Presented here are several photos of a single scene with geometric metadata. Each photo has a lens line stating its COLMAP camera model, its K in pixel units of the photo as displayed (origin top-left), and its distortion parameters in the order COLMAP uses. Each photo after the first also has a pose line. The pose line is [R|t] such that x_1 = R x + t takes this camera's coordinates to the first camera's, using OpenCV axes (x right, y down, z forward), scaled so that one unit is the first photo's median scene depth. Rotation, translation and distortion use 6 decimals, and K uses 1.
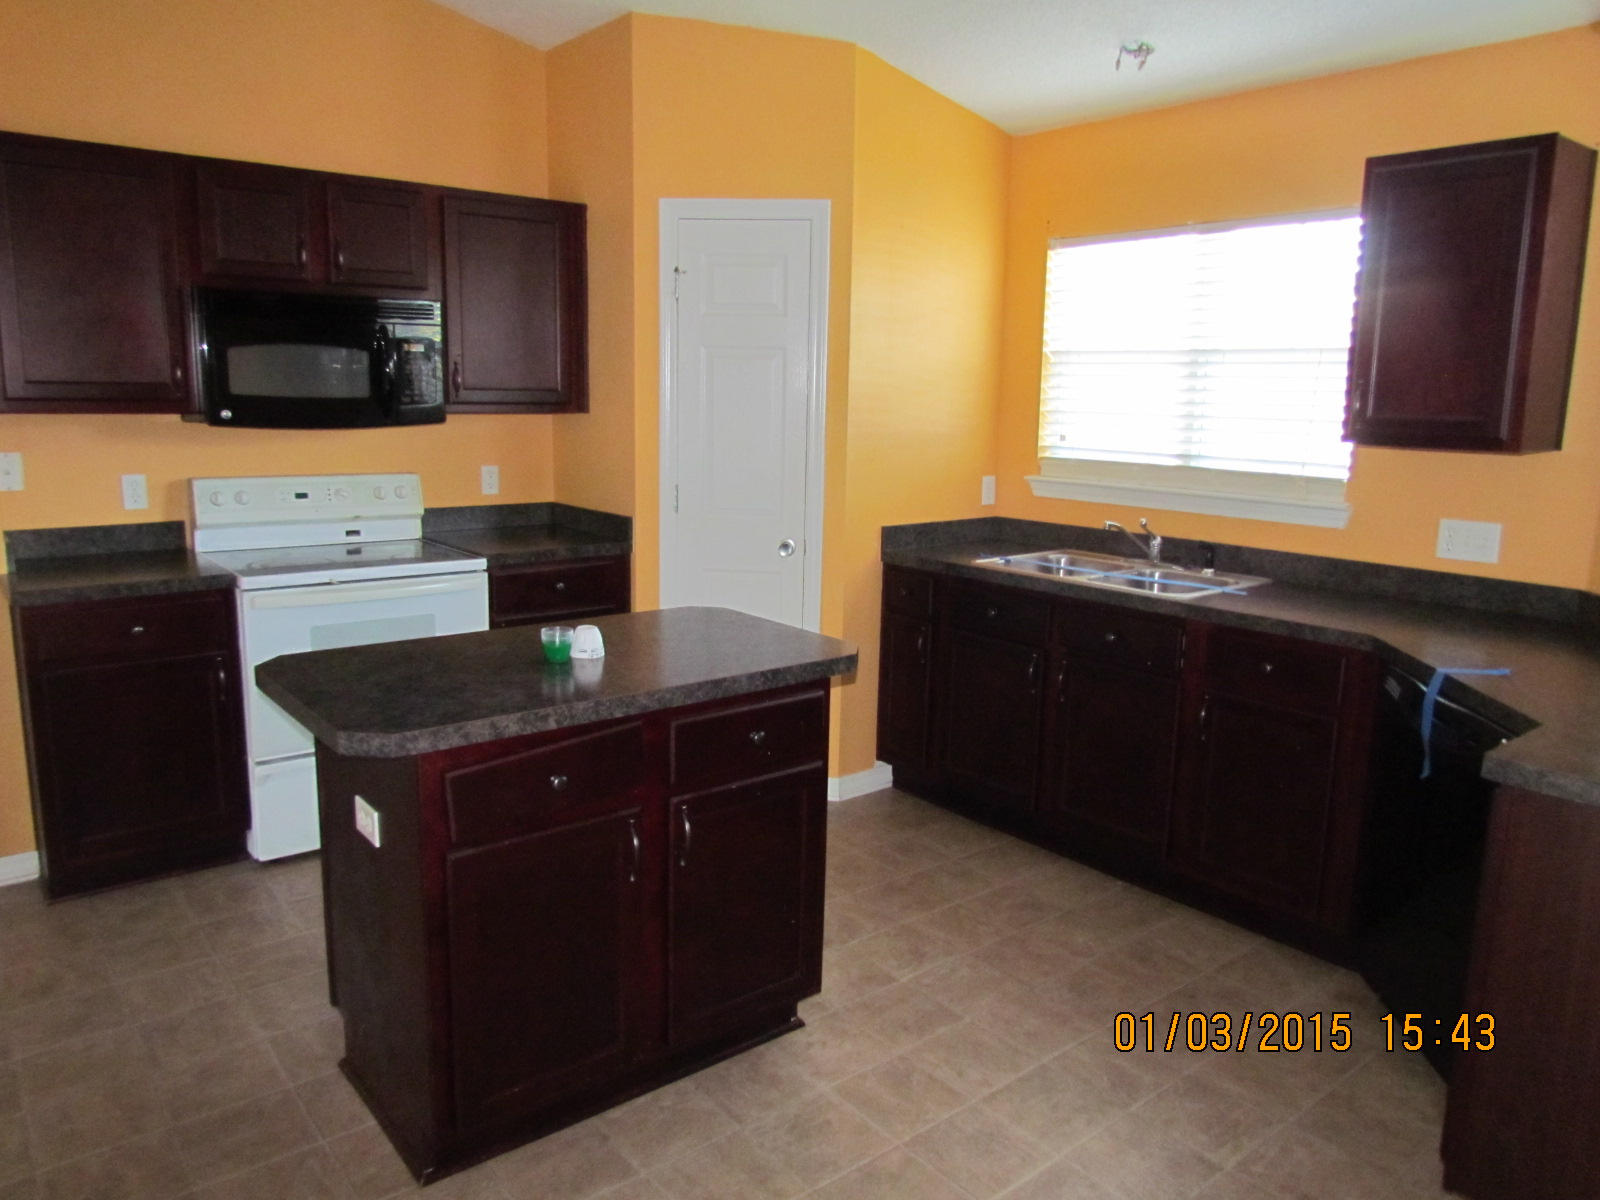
lens RADIAL K [[1141.7, 0, 800.4], [0, 1141.7, 593.4], [0, 0, 1]] dist [-0.012559, -0.003196]
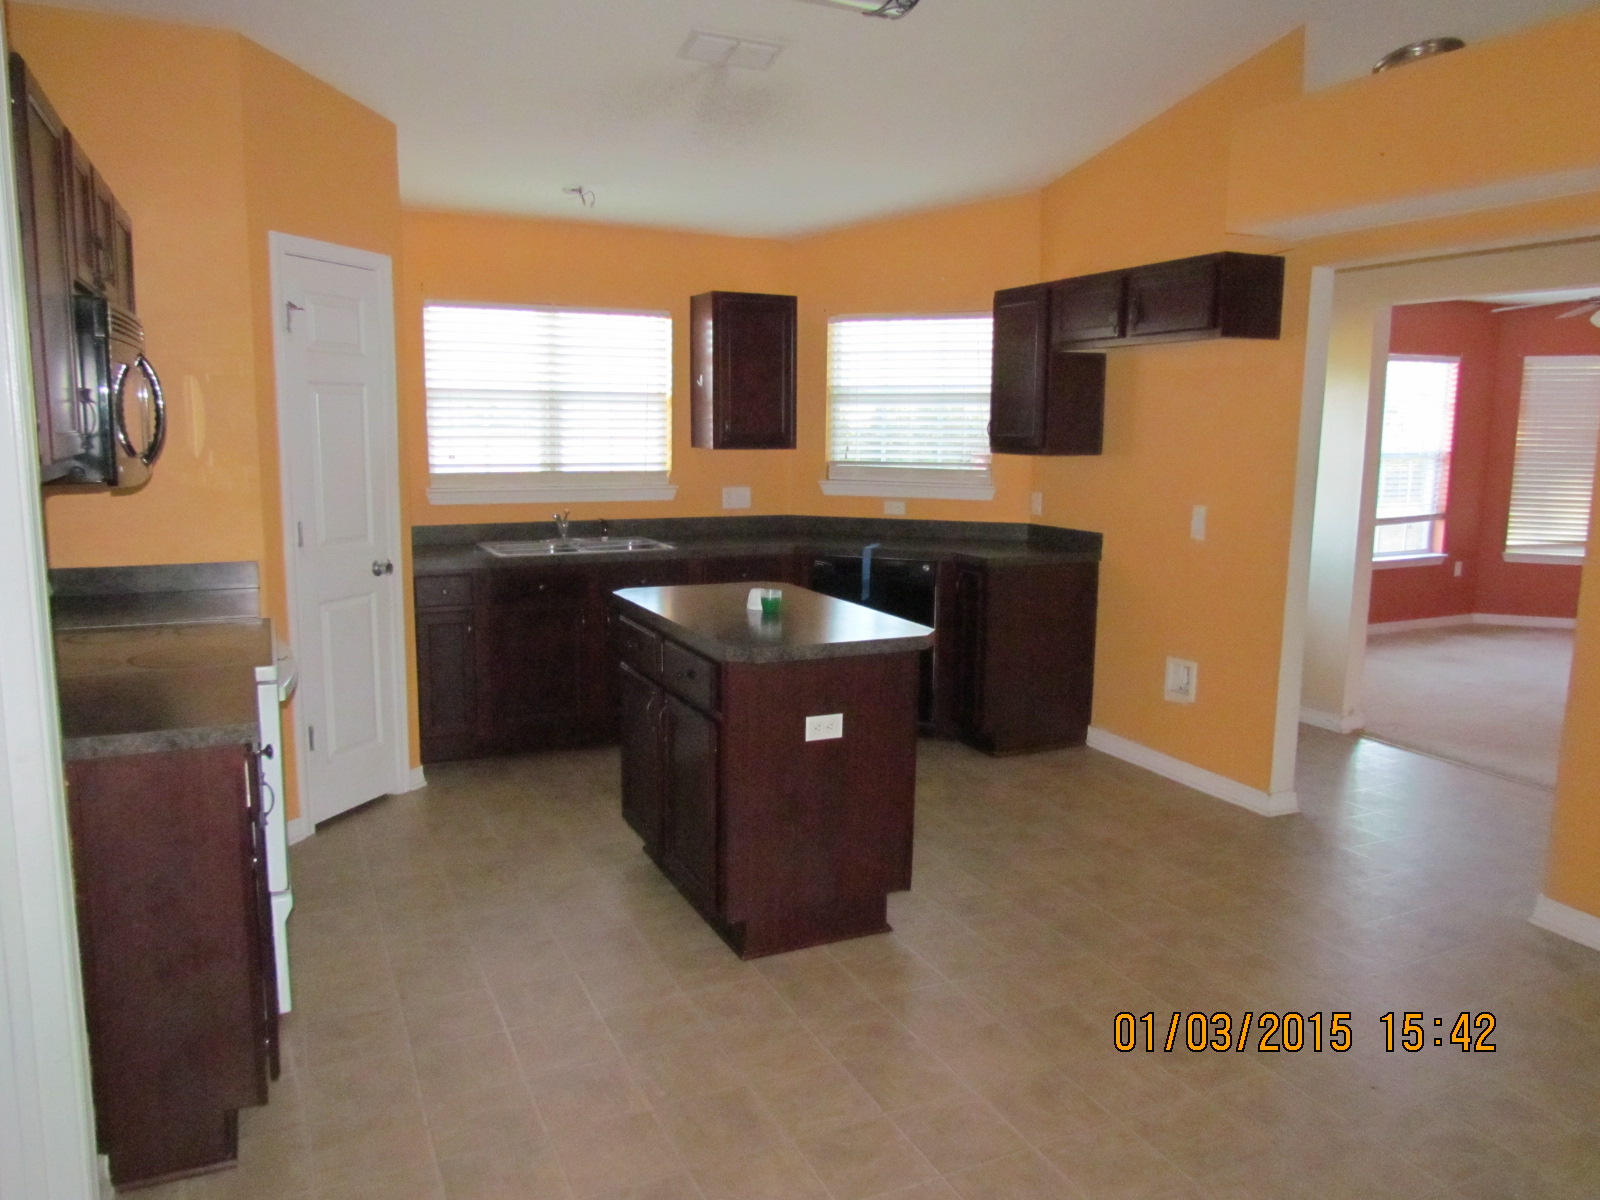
lens RADIAL K [[1141.7, 0, 801.6], [0, 1141.7, 599.7], [0, 0, 1]] dist [-0.012559, -0.003196]
pose [[0.237322, -0.162735, 0.957703, -0.988590], [0.161252, 0.978791, 0.126359, -0.084858], [-0.957954, 0.124444, 0.258530, 0.352495]]
